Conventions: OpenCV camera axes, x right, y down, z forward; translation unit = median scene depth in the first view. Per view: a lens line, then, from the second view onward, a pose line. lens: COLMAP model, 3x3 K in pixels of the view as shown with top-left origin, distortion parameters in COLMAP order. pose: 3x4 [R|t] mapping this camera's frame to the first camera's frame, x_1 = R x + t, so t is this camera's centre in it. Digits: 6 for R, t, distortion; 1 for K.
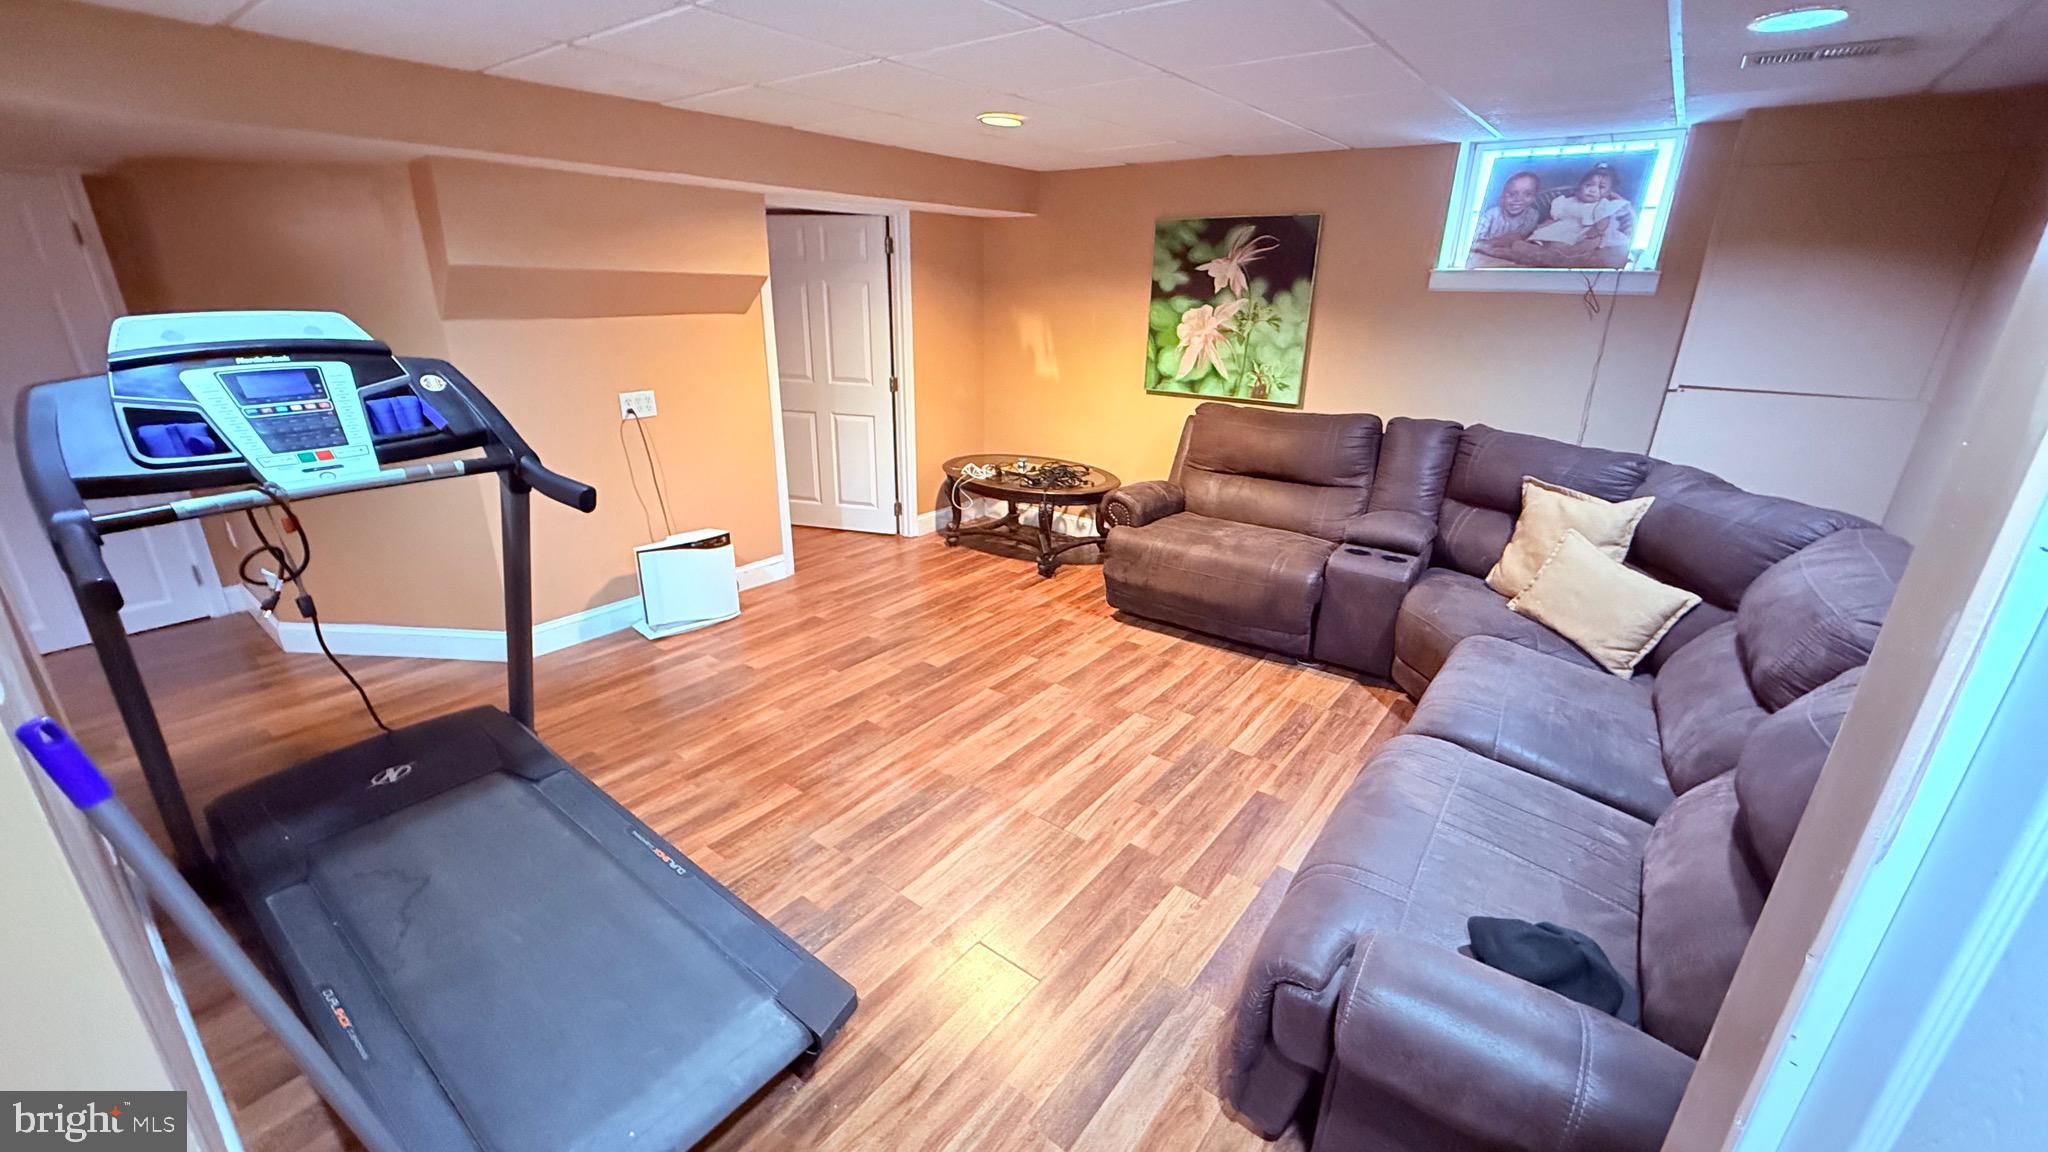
lens RADIAL K [[818.9, 0, 1016.8], [0, 818.9, 576.1], [0, 0, 1]] dist [0.000142, -0.000129]
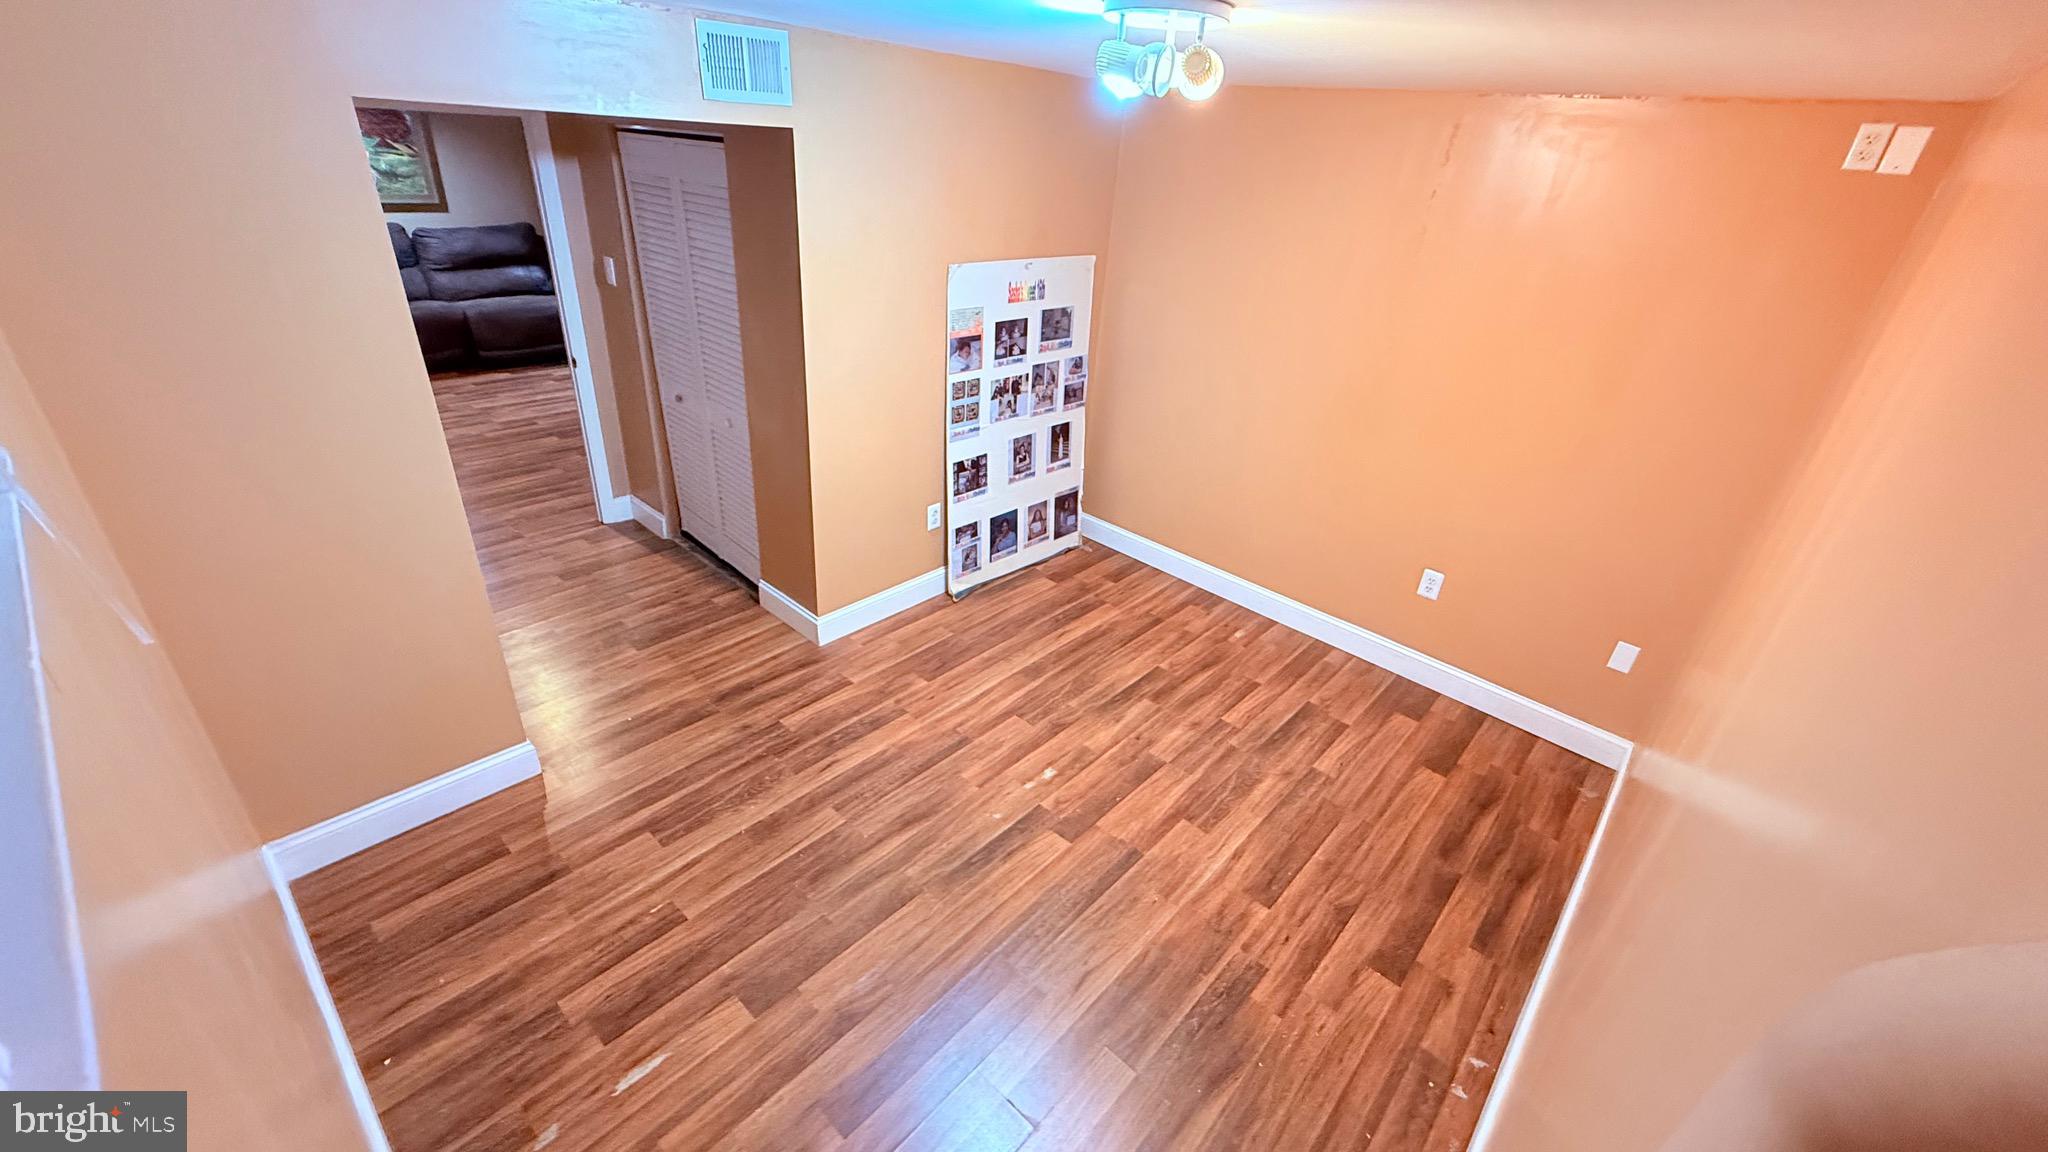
lens RADIAL K [[818.9, 0, 1016.8], [0, 818.9, 576.1], [0, 0, 1]] dist [0.000142, -0.000129]
pose [[-0.993745, -0.107427, 0.030508, -1.230893], [-0.047248, 0.651981, 0.756762, -1.099997], [-0.101187, 0.750586, -0.652979, 2.517688]]
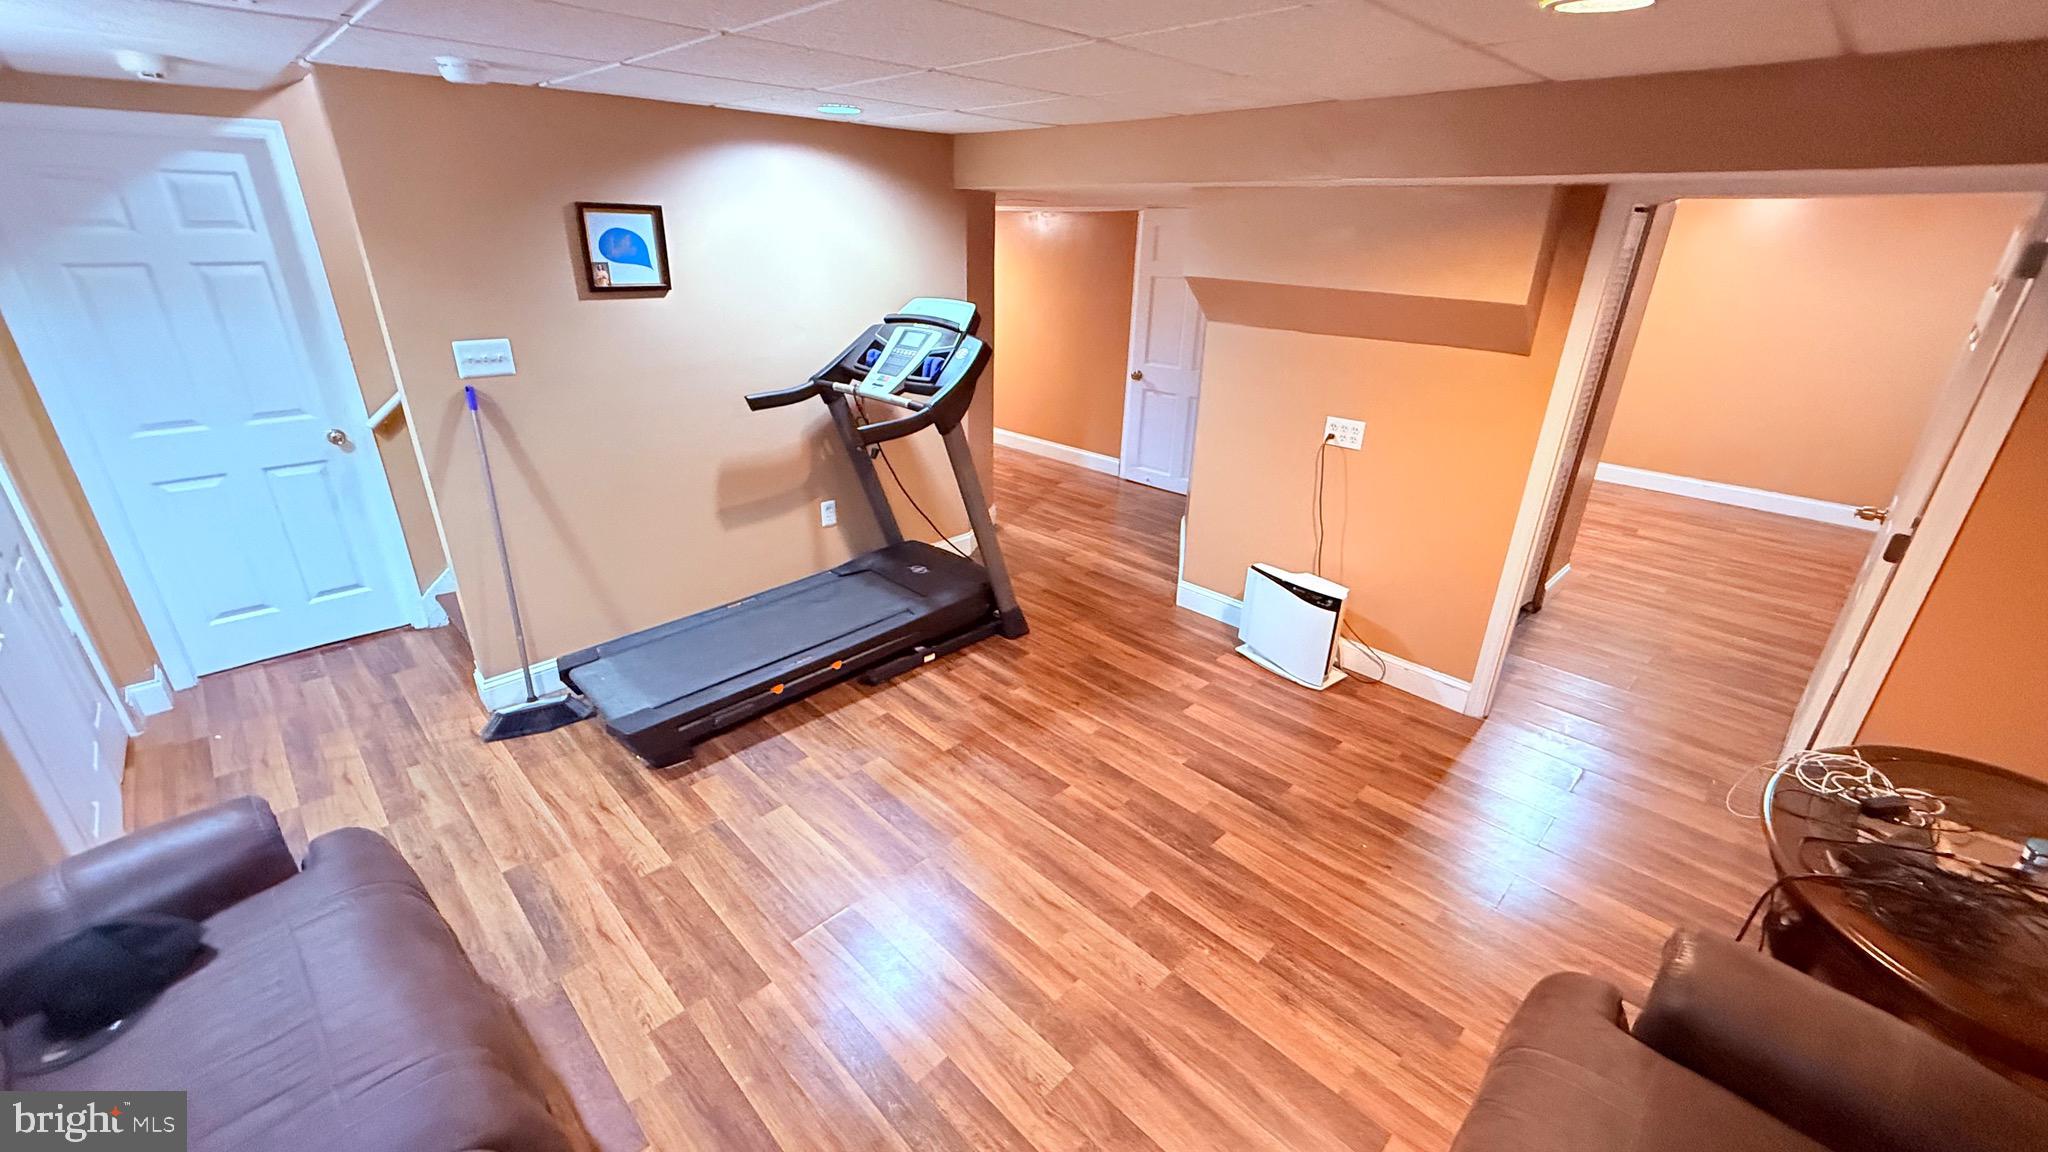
lens RADIAL K [[818.9, 0, 1016.8], [0, 818.9, 576.1], [0, 0, 1]] dist [0.000142, -0.000129]
pose [[-0.130215, 0.370217, -0.919774, 0.601299], [-0.361727, 0.845992, 0.391729, -0.371954], [0.923146, 0.383715, 0.023757, 0.870442]]
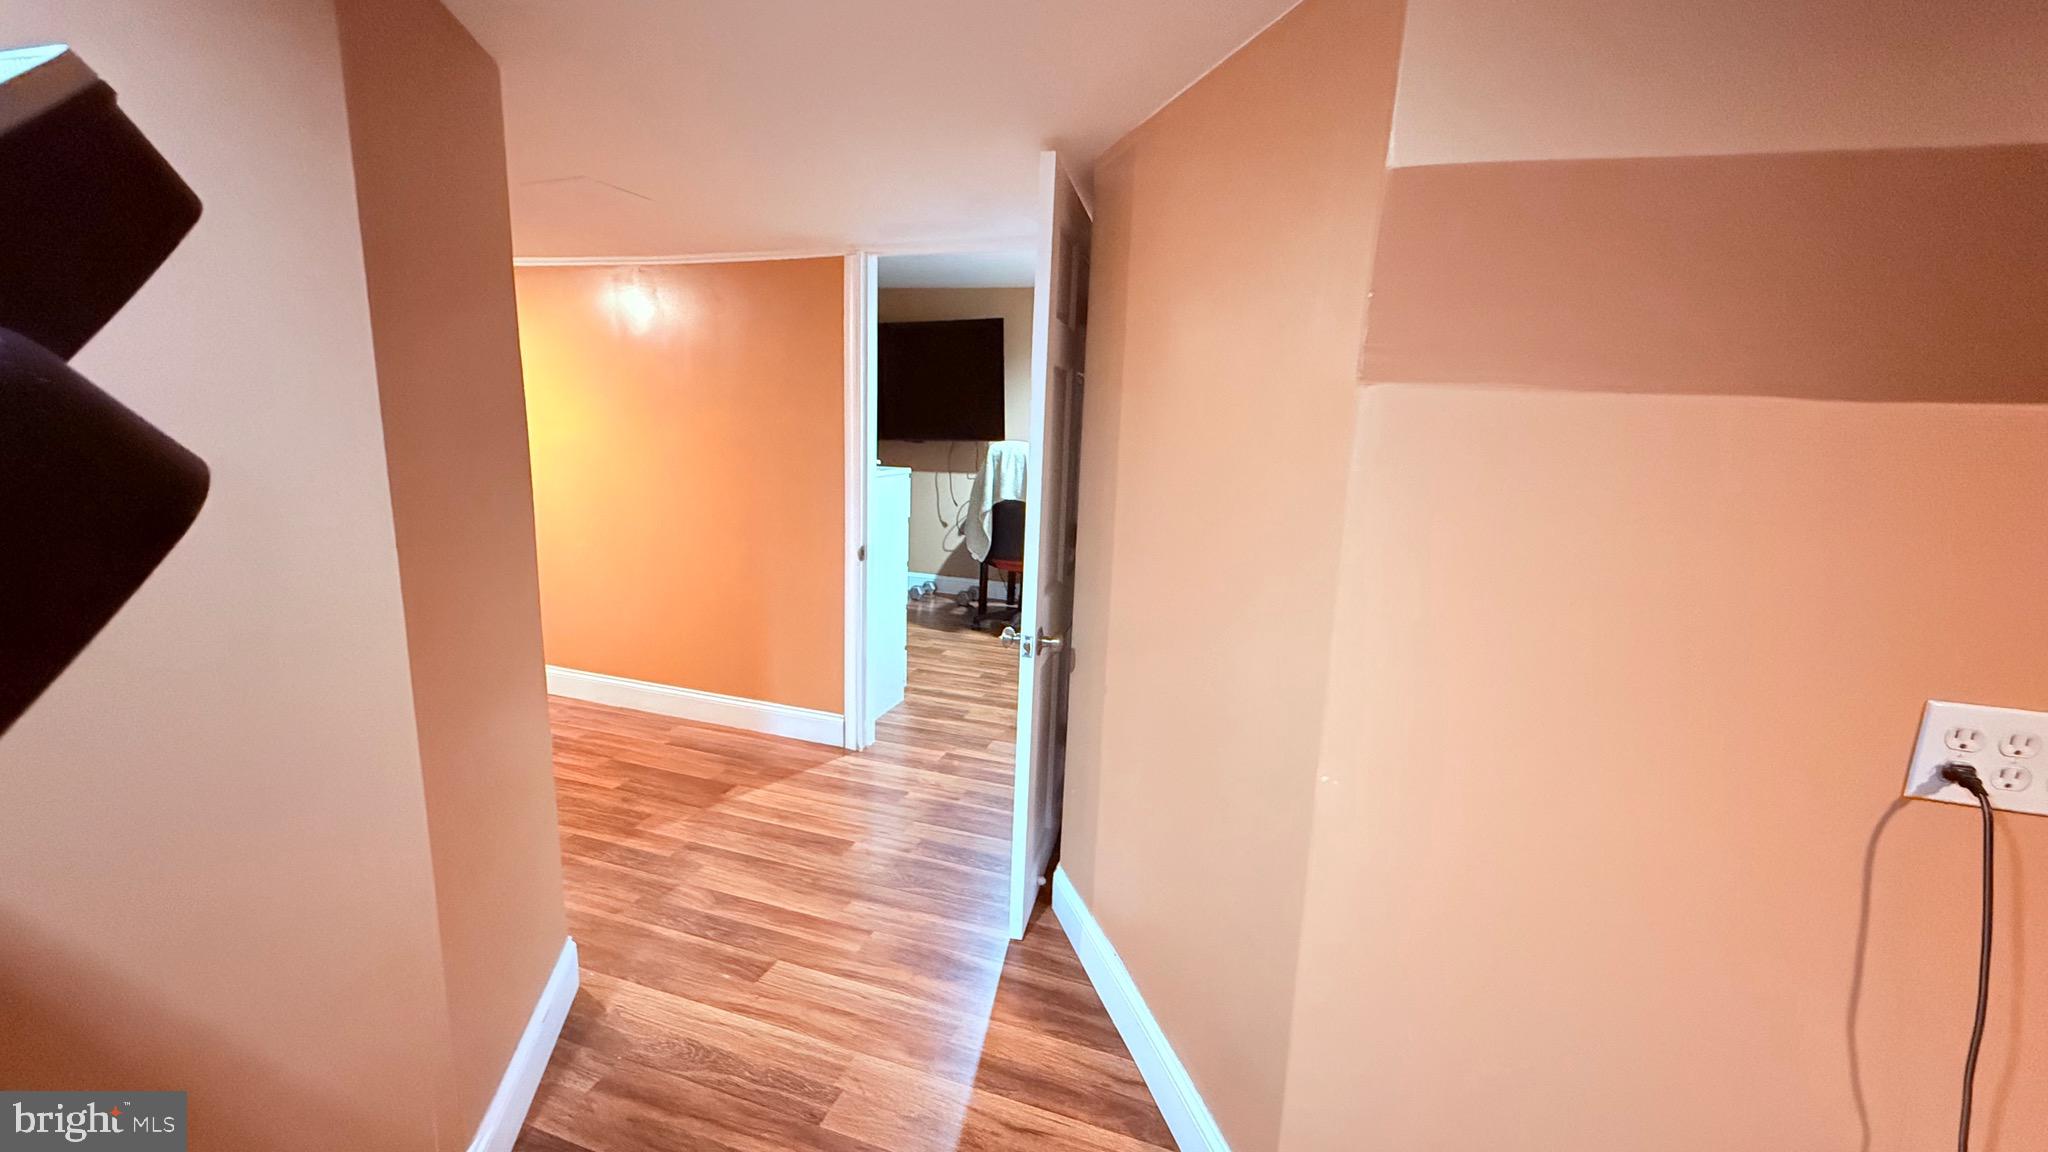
lens RADIAL K [[818.9, 0, 1016.8], [0, 818.9, 576.1], [0, 0, 1]] dist [0.000142, -0.000129]
pose [[0.332852, 0.176116, -0.926387, -0.426592], [-0.358511, 0.932269, 0.048421, -0.205274], [0.872169, 0.316003, 0.373447, 0.783251]]
